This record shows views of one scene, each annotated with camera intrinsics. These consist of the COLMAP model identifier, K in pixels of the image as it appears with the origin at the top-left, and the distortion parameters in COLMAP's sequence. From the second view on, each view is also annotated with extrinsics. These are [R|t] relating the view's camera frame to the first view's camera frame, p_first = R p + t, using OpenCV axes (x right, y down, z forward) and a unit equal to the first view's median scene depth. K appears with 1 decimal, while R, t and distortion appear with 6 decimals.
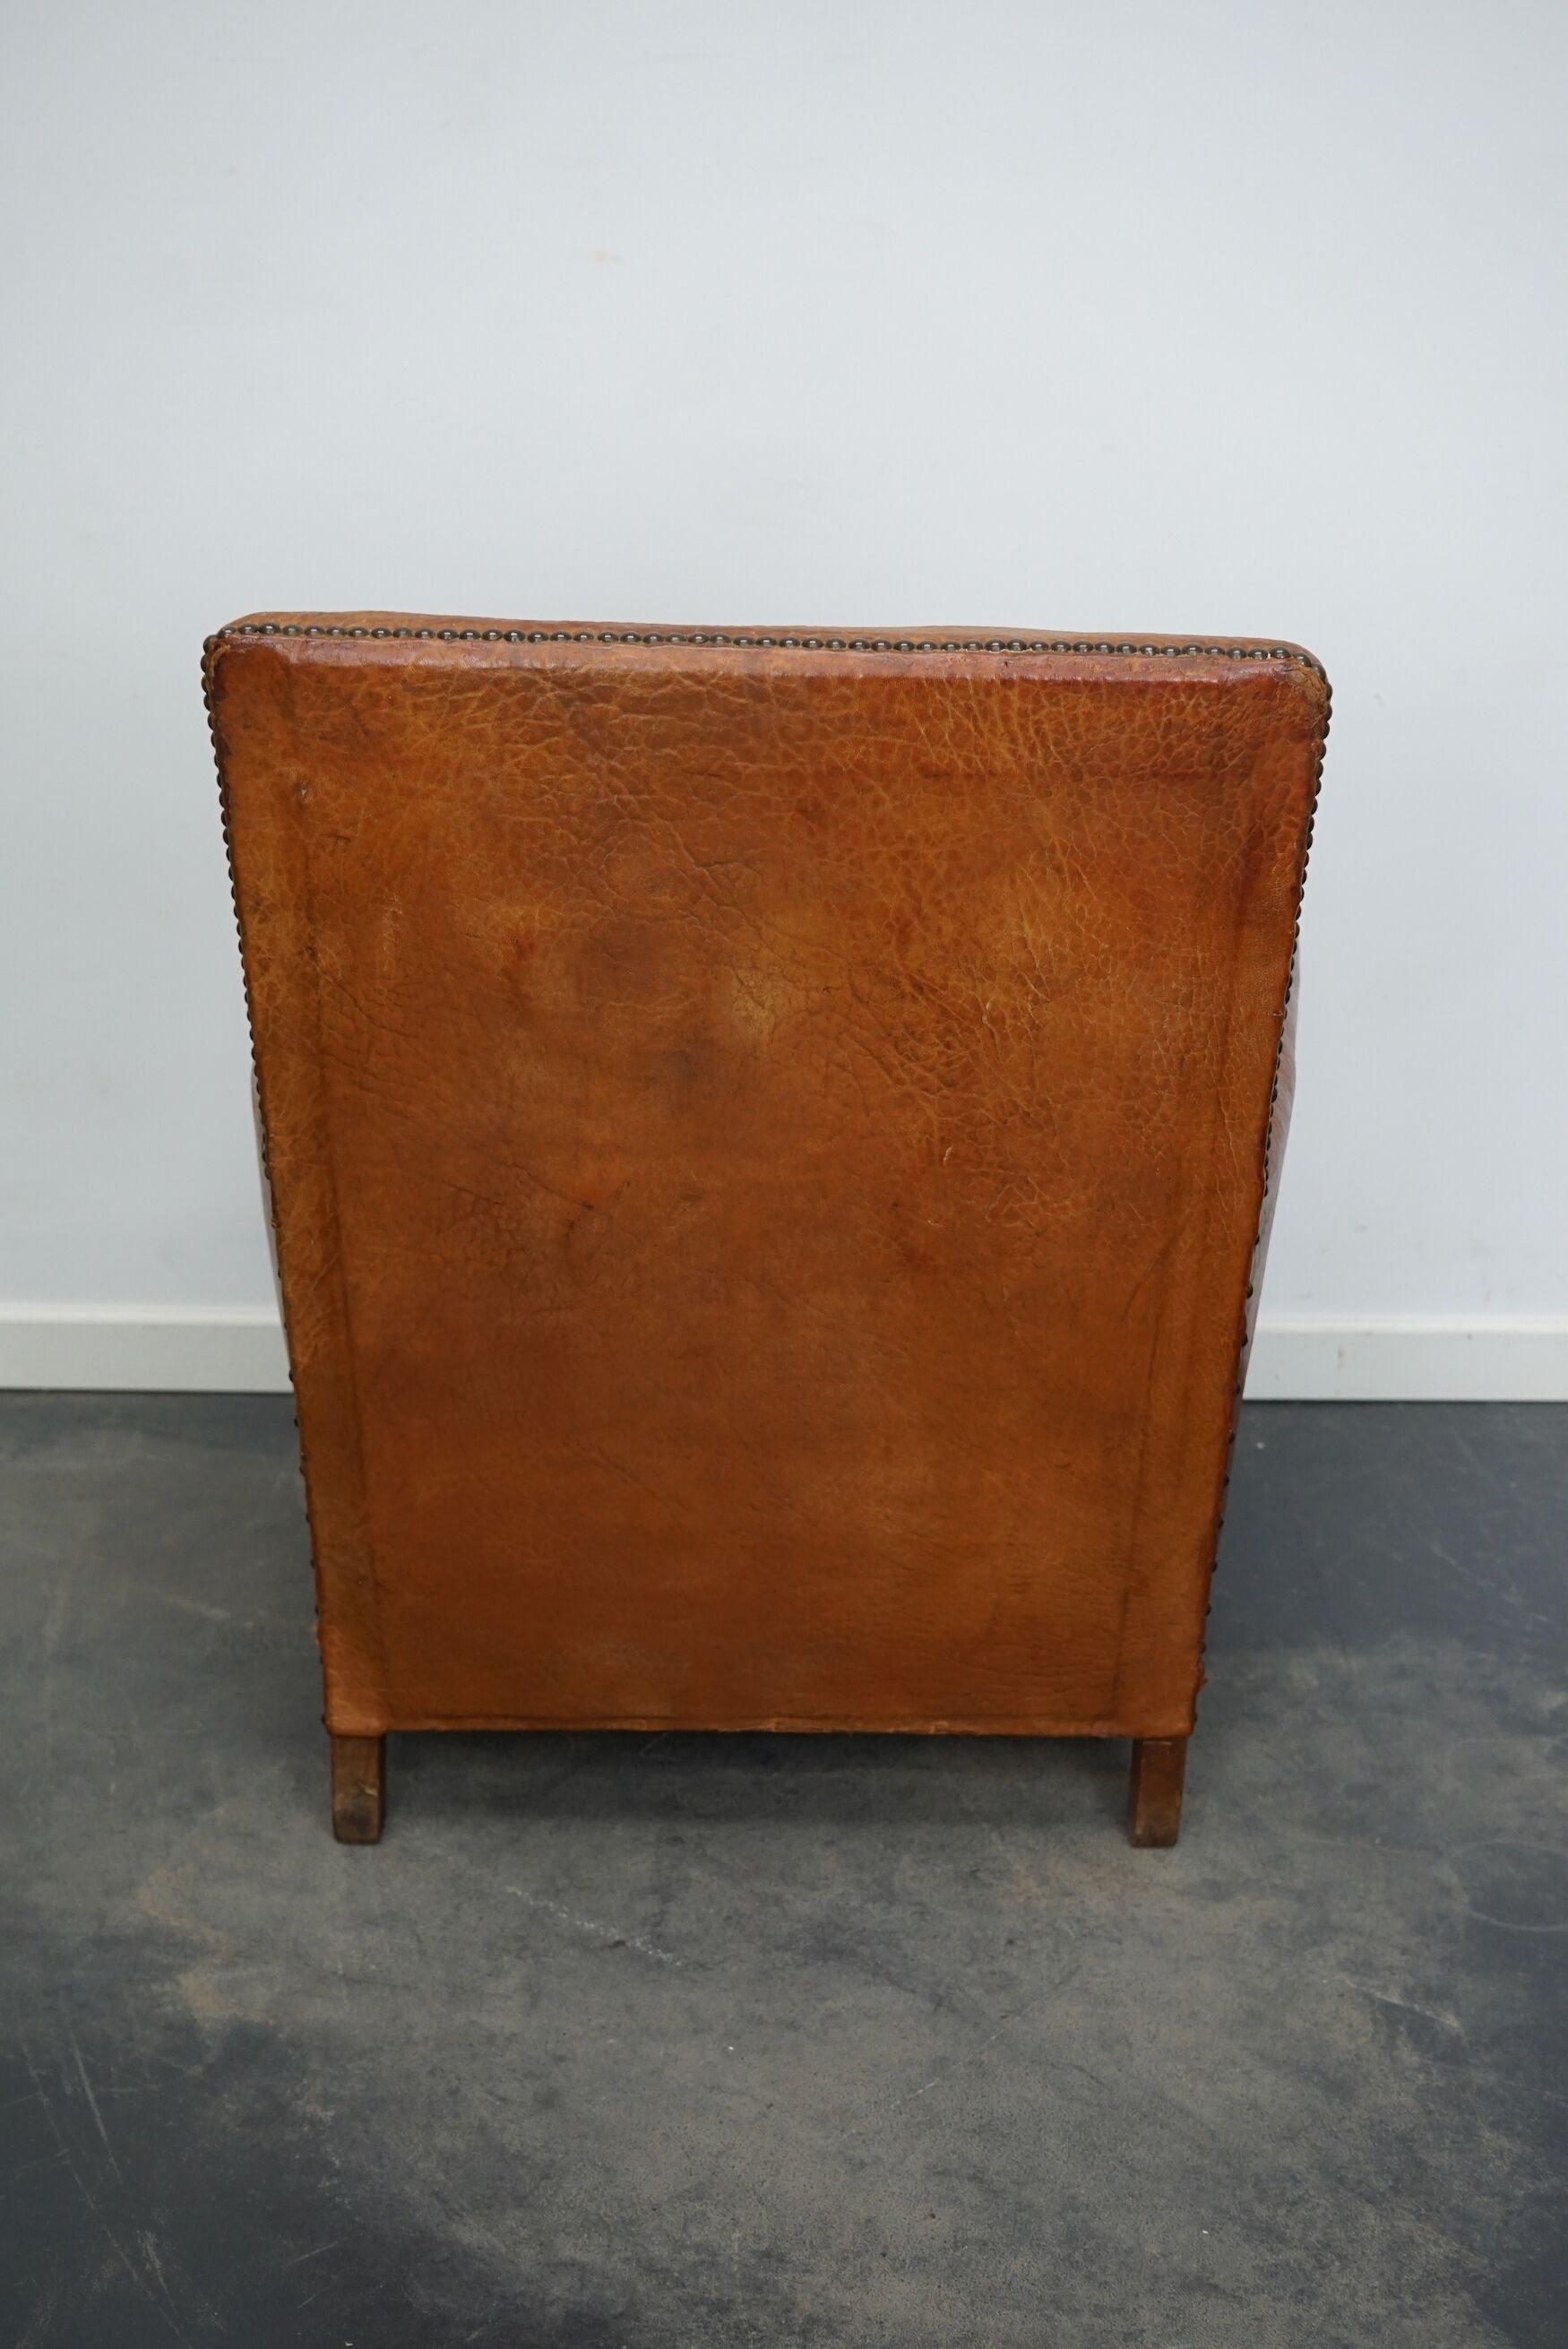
lens RADIAL K [[3021.5, 0, 792.4], [0, 3021.5, 1178.1], [0, 0, 1]] dist [-0.137344, 0.288480]
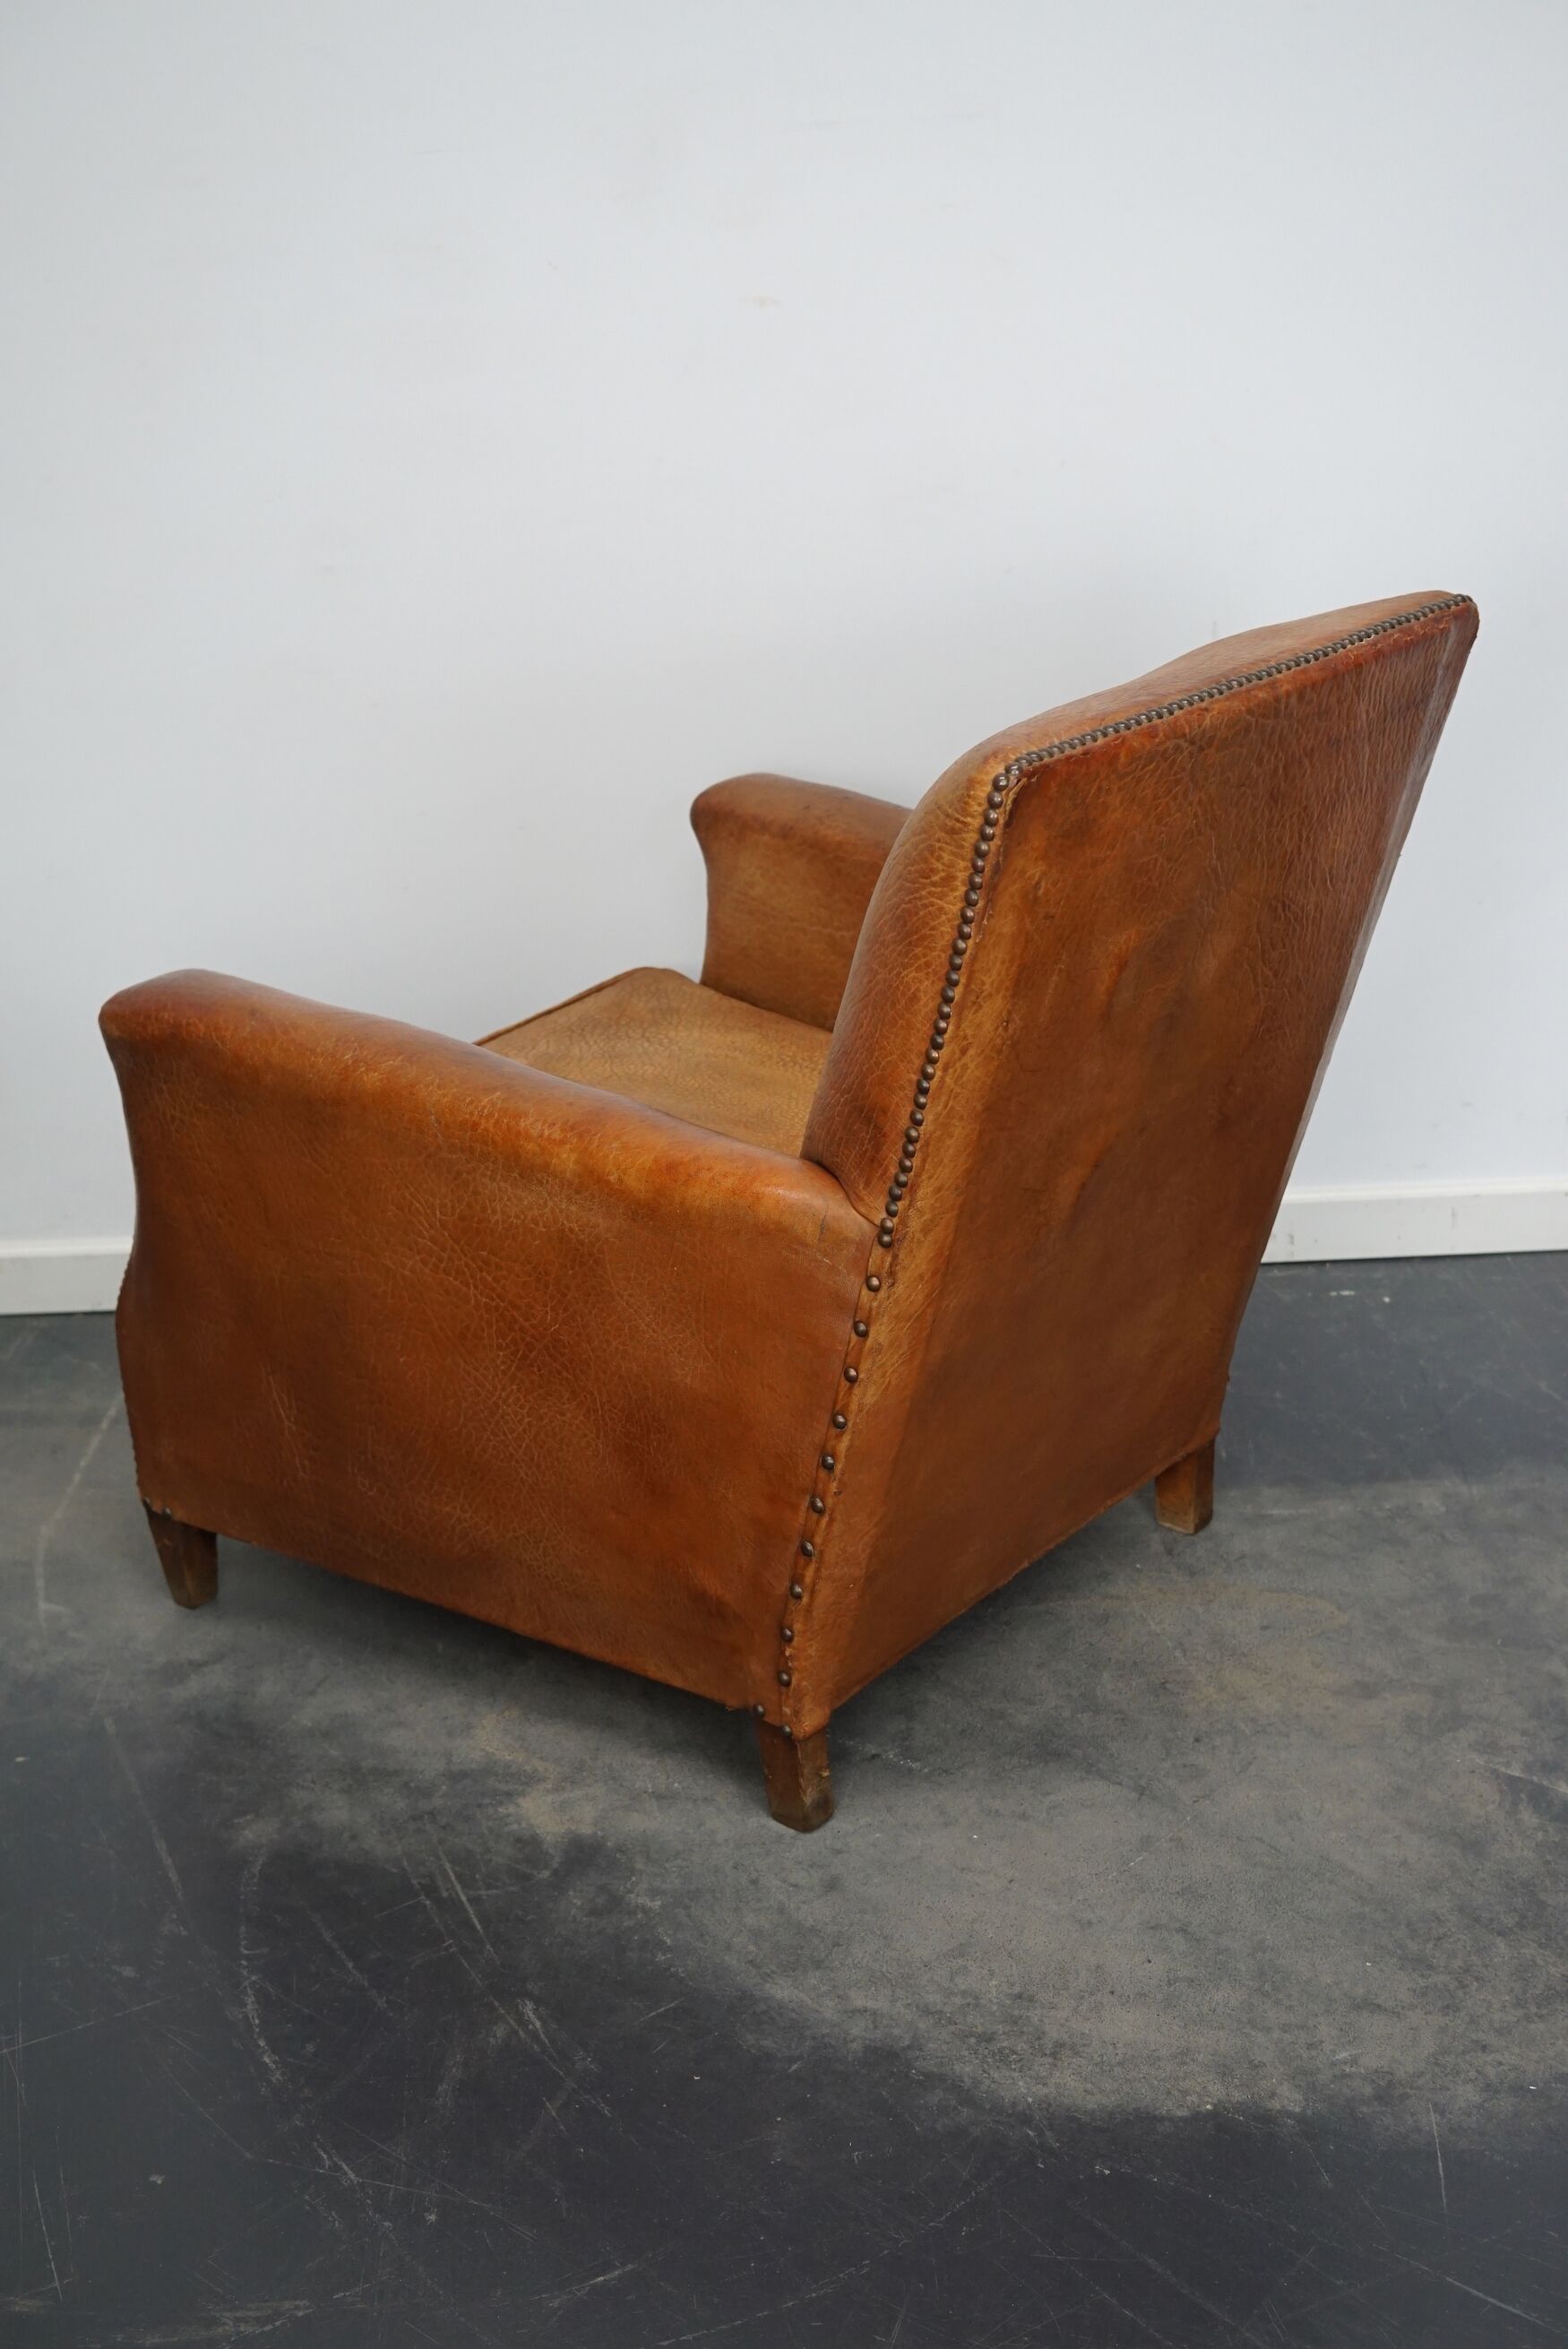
lens RADIAL K [[3021.5, 0, 792.4], [0, 3021.5, 1178.1], [0, 0, 1]] dist [-0.137344, 0.288480]
pose [[0.997849, -0.051614, -0.040412, -0.032273], [0.054066, 0.996601, 0.062148, -0.060594], [0.037067, -0.064199, 0.997248, -0.219161]]
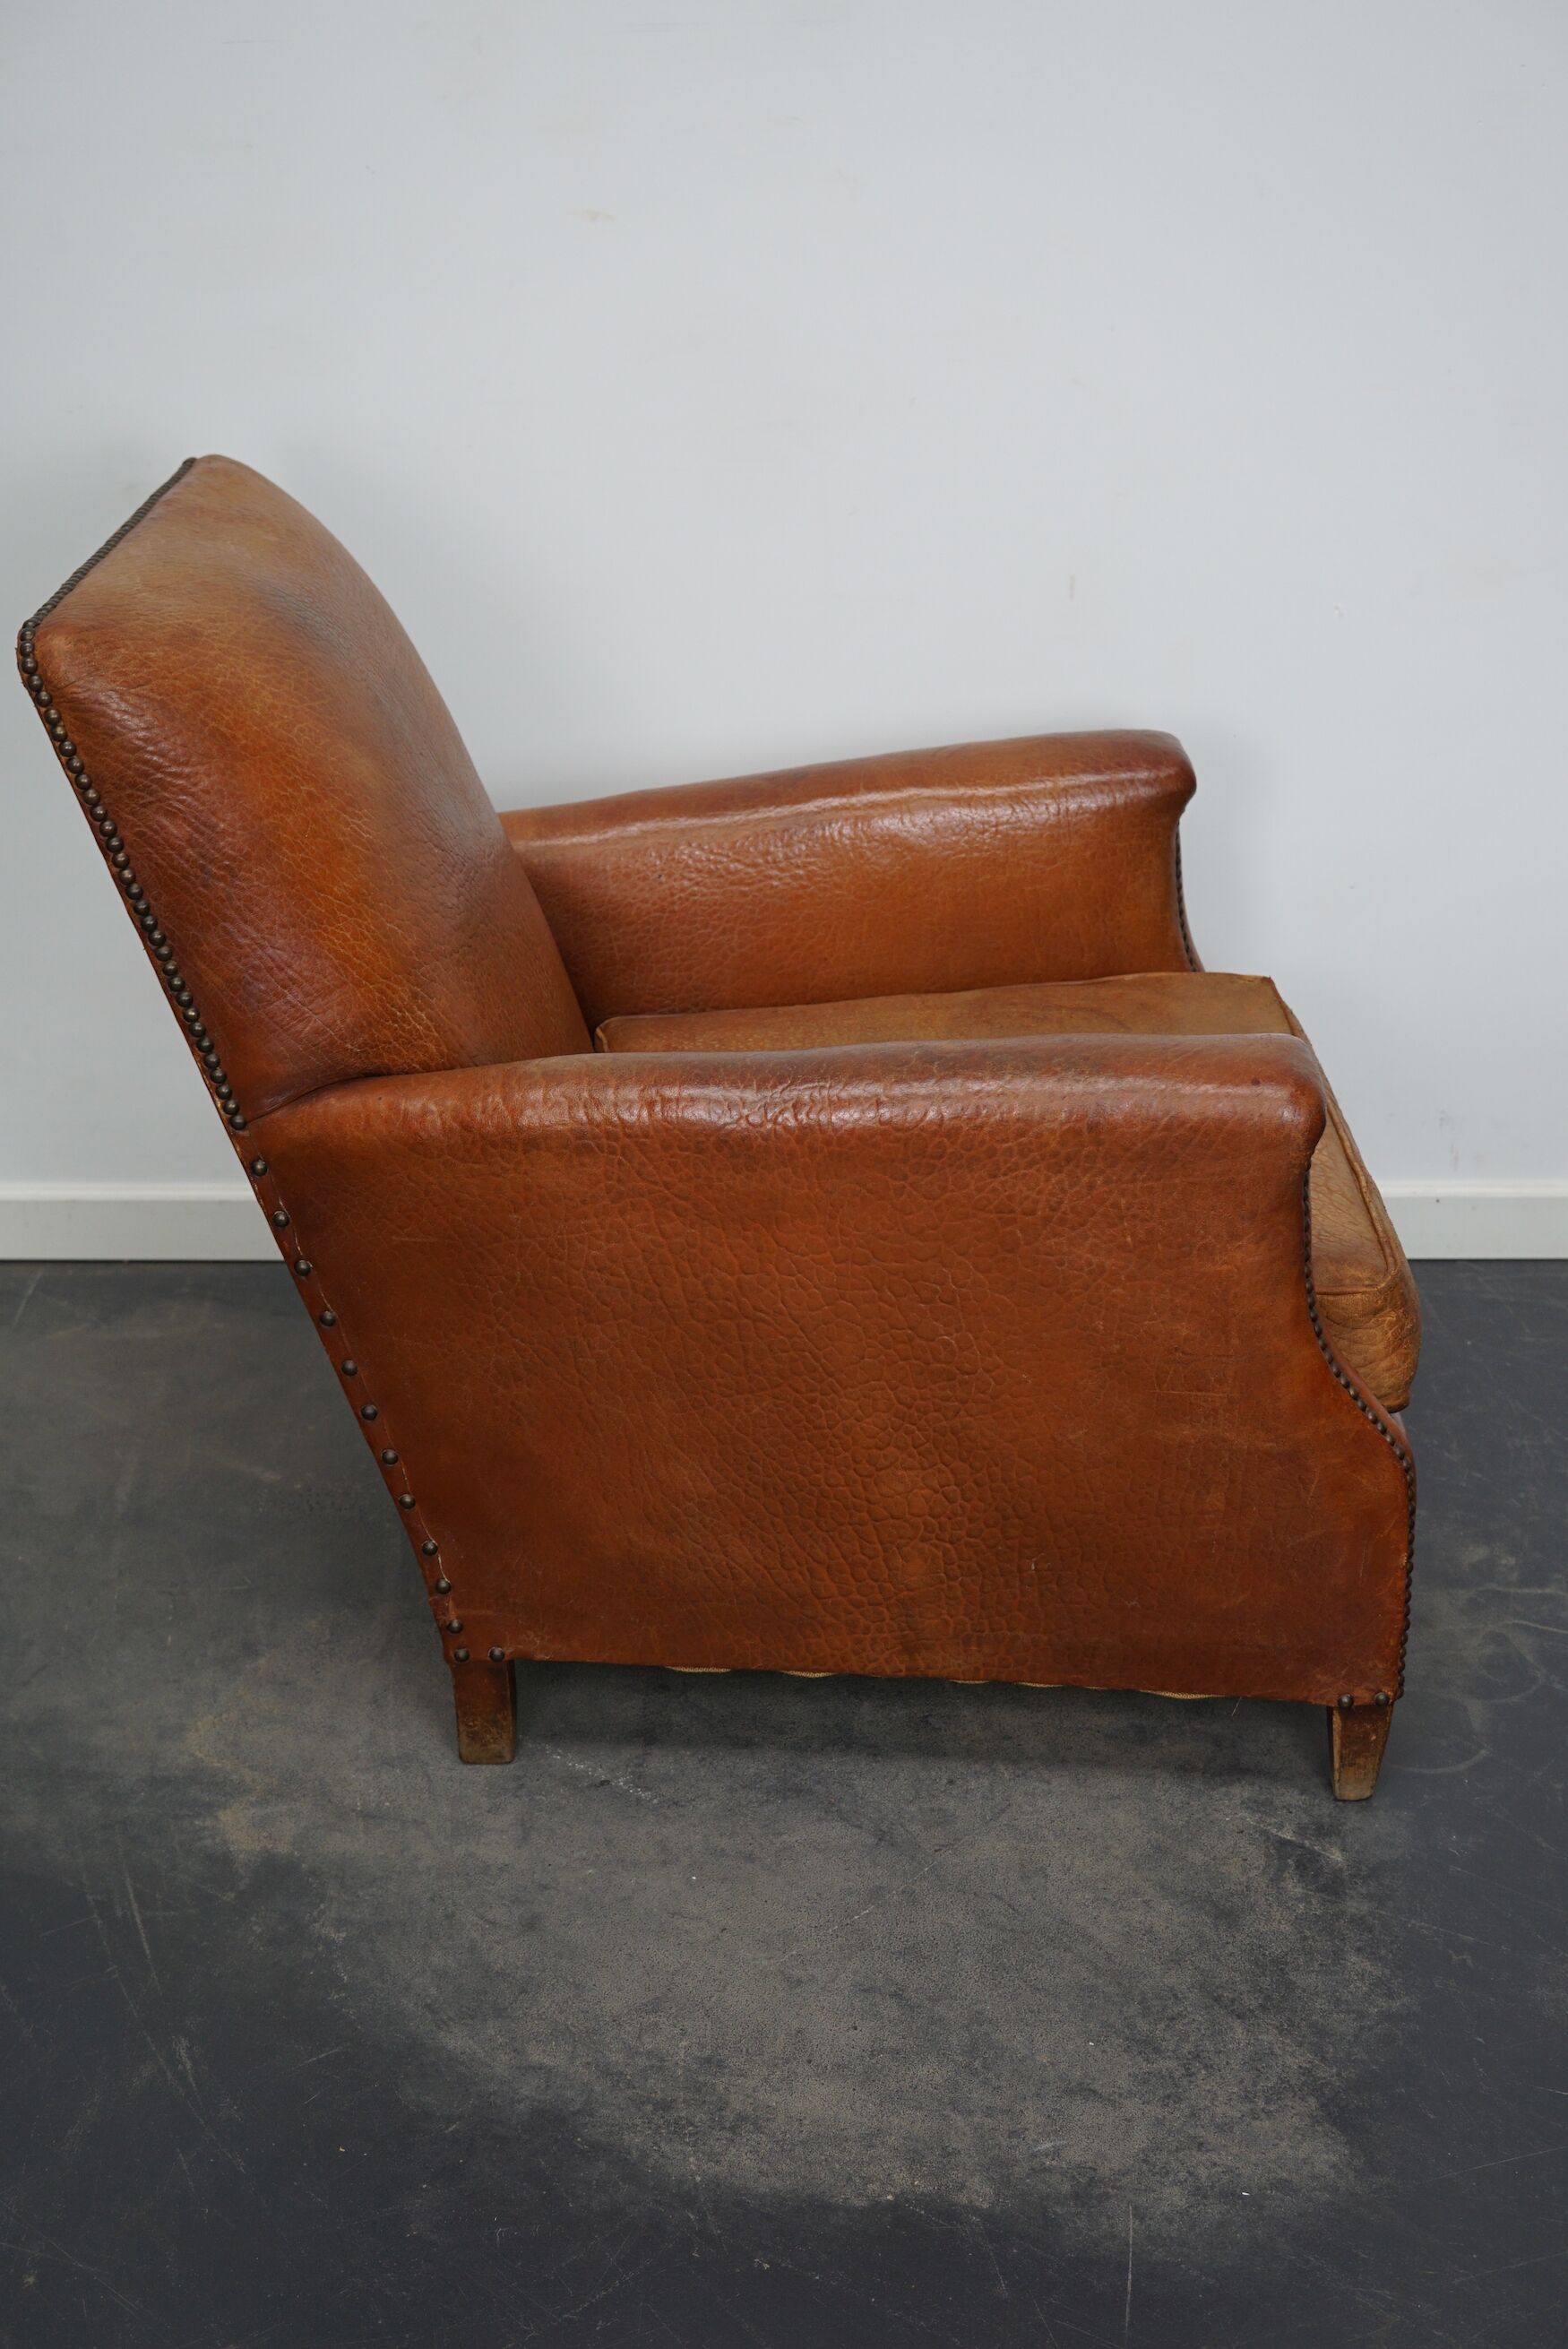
lens RADIAL K [[3021.5, 0, 792.4], [0, 3021.5, 1178.1], [0, 0, 1]] dist [-0.137344, 0.288480]
pose [[0.998431, -0.009224, -0.055227, 0.084320], [0.013691, 0.996615, 0.081063, -0.068992], [0.054292, -0.081691, 0.995178, -0.117863]]
